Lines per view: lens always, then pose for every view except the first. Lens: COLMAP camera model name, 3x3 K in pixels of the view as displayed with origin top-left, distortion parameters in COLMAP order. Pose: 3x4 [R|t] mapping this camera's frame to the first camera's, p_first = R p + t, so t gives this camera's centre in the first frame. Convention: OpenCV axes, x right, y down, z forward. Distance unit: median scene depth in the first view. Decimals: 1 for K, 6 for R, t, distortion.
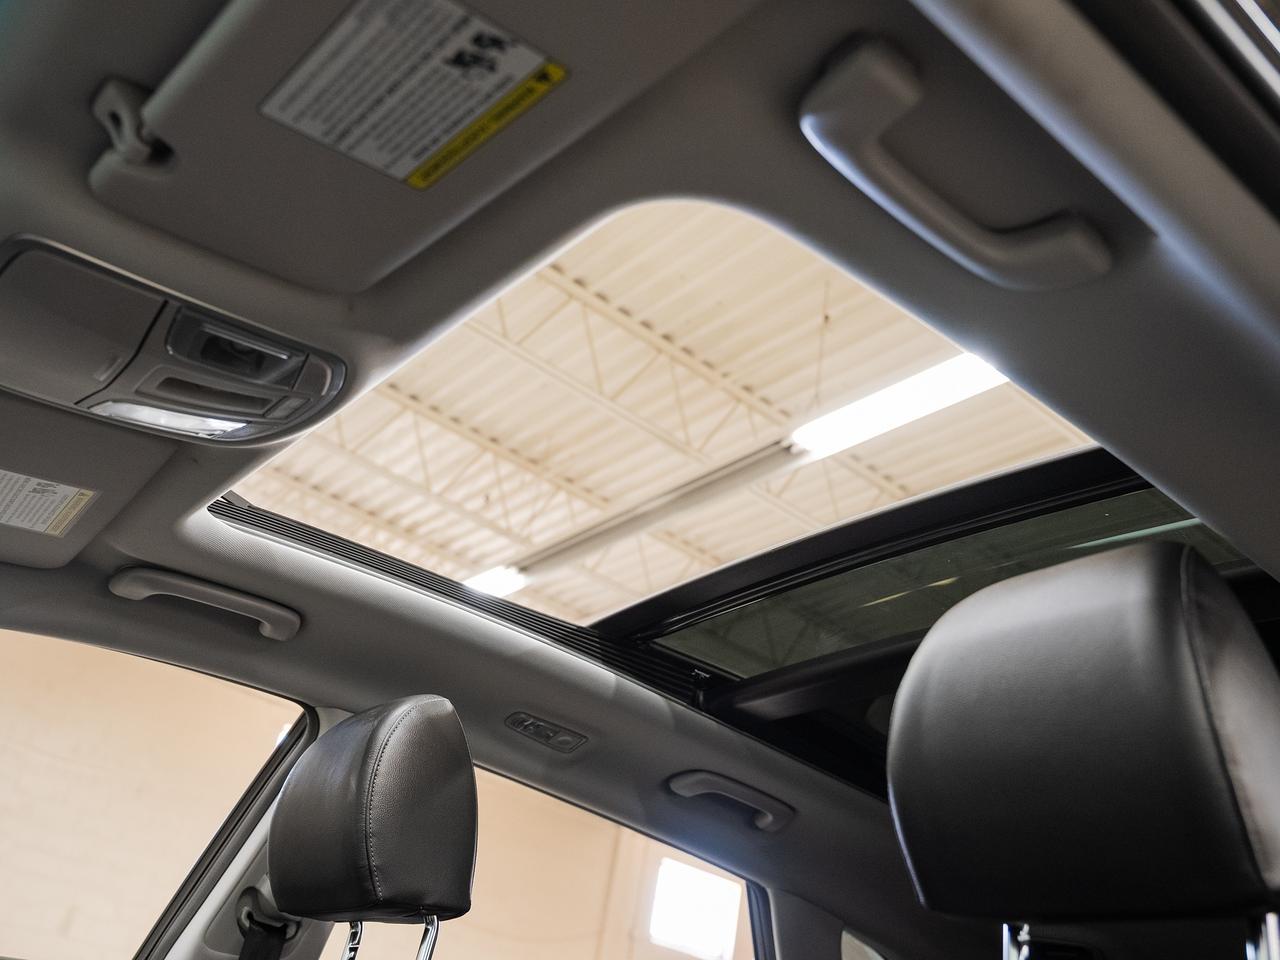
lens RADIAL K [[1141.8, 0, 640.0], [0, 1141.8, 480.0], [0, 0, 1]] dist [-0.058495, 0.000481]
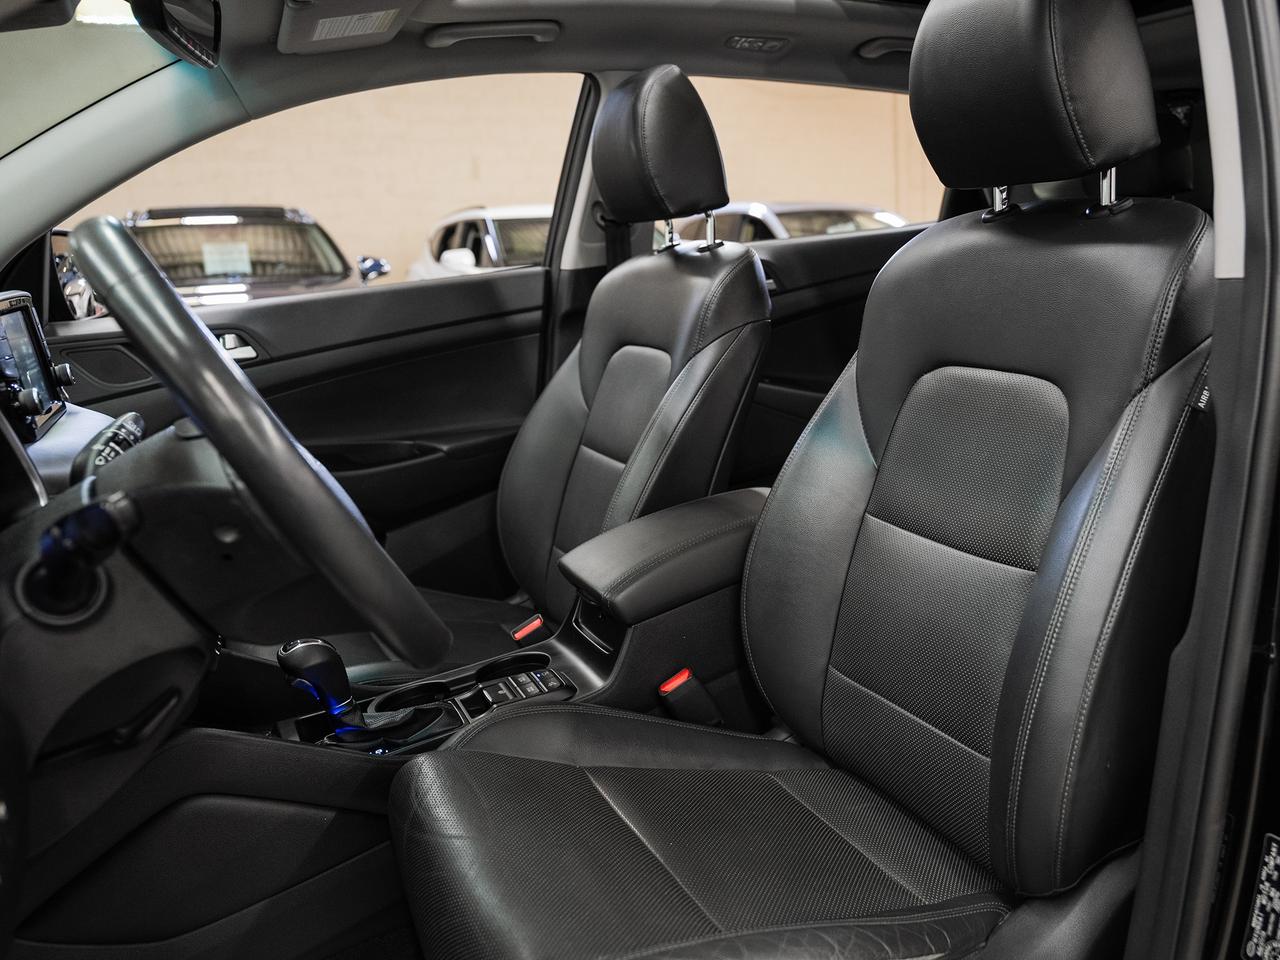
lens RADIAL K [[1005.7, 0, 640.0], [0, 1005.7, 480.0], [0, 0, 1]] dist [-0.004123, 0.002685]
pose [[0.927136, -0.153129, -0.342009, 0.116534], [0.342670, 0.715812, 0.608434, -0.178862], [0.151645, -0.681297, 0.716128, -0.216731]]
